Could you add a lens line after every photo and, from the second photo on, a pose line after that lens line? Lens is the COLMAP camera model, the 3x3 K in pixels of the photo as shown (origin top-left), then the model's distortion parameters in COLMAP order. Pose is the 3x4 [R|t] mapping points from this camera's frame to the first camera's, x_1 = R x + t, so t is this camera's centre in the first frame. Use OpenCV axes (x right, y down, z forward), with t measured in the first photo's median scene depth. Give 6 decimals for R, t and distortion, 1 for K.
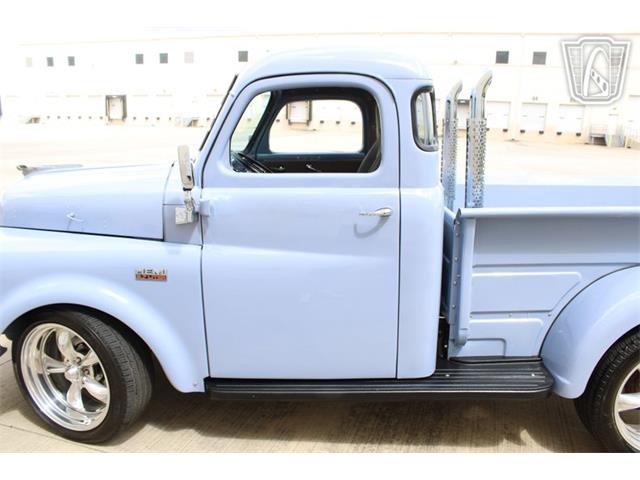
lens RADIAL K [[695.4, 0, 322.5], [0, 695.4, 242.4], [0, 0, 1]] dist [-0.130814, 0.164149]
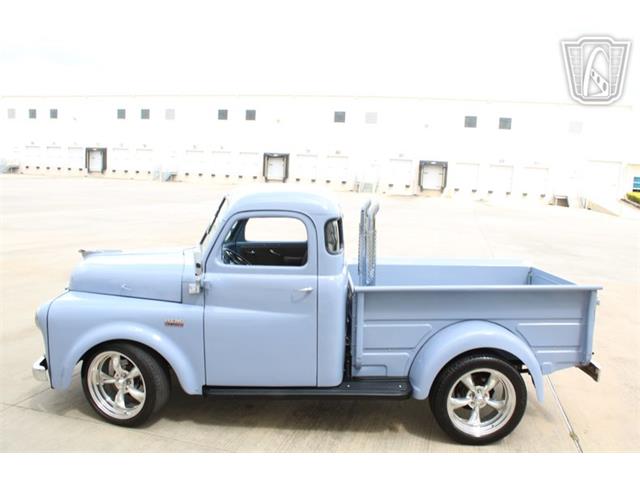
lens RADIAL K [[695.4, 0, 322.5], [0, 695.4, 242.4], [0, 0, 1]] dist [-0.130814, 0.164149]
pose [[0.999284, 0.015771, 0.034399, 0.052939], [-0.013061, 0.996899, -0.077604, -0.021540], [-0.035516, 0.077100, 0.996391, -0.668345]]
